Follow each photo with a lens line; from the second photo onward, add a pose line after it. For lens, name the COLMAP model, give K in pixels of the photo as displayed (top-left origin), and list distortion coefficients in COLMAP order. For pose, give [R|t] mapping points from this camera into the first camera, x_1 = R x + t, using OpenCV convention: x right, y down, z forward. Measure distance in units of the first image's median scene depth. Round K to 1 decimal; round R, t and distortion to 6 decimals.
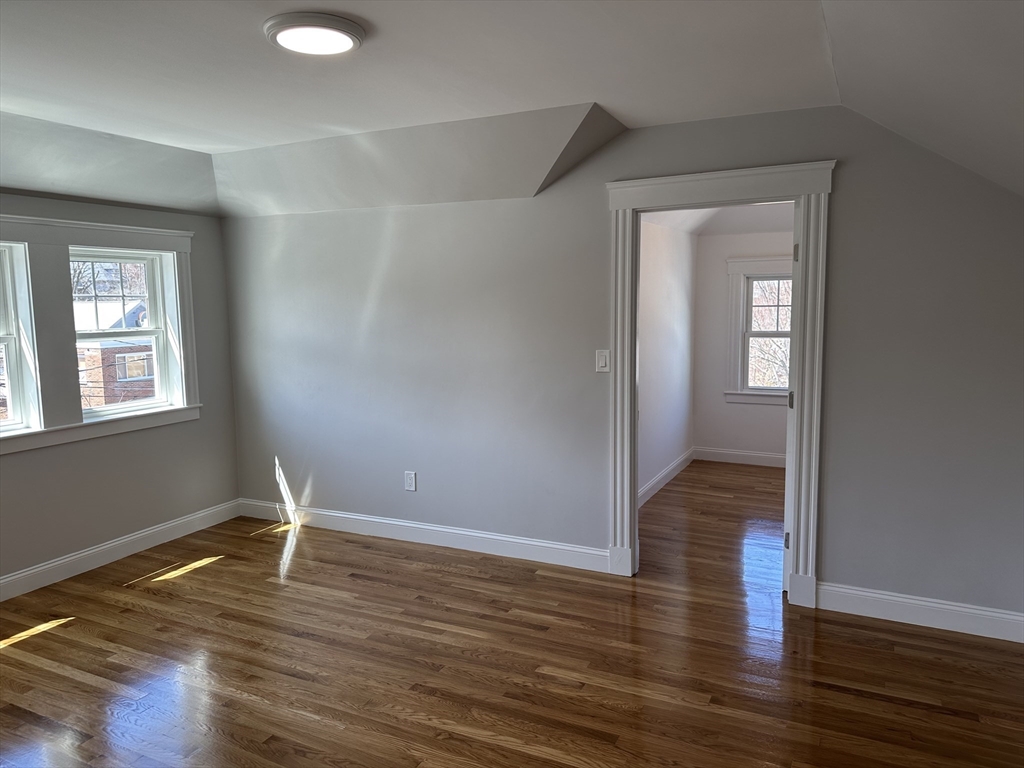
lens RADIAL K [[726.1, 0, 506.6], [0, 726.1, 386.9], [0, 0, 1]] dist [0.045896, -0.022871]
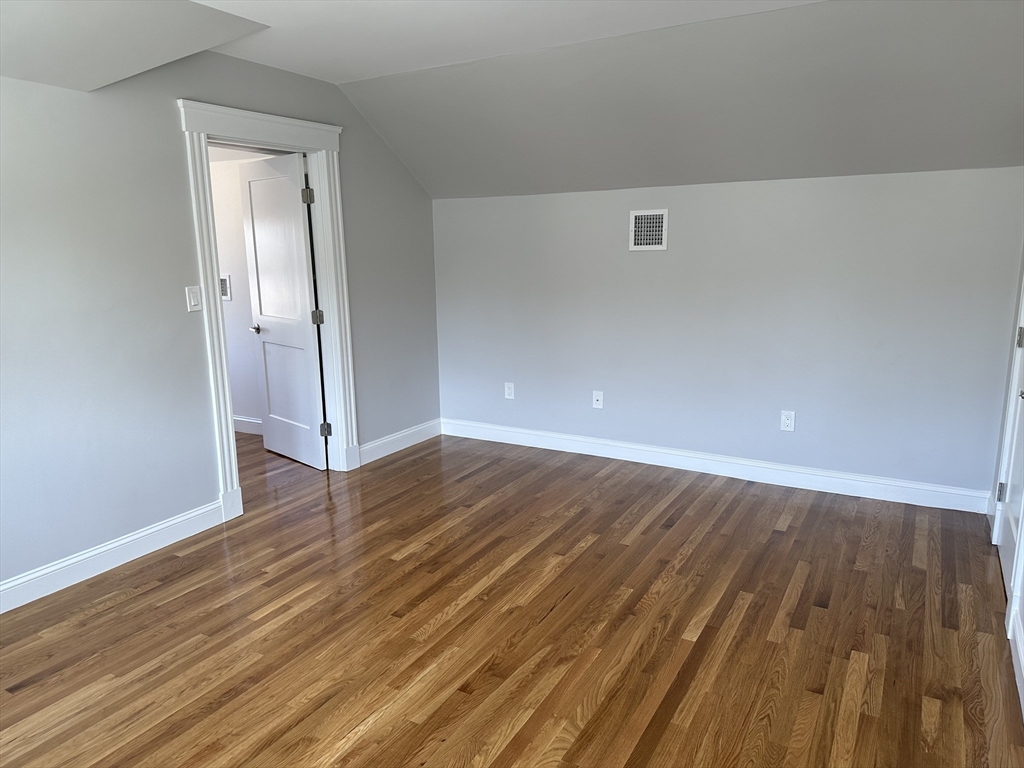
lens RADIAL K [[726.1, 0, 503.2], [0, 726.1, 387.0], [0, 0, 1]] dist [0.045896, -0.022871]
pose [[0.058348, -0.175865, 0.982684, -0.859233], [0.151486, 0.974521, 0.165410, -0.022527], [-0.986736, 0.139212, 0.083503, 0.619674]]
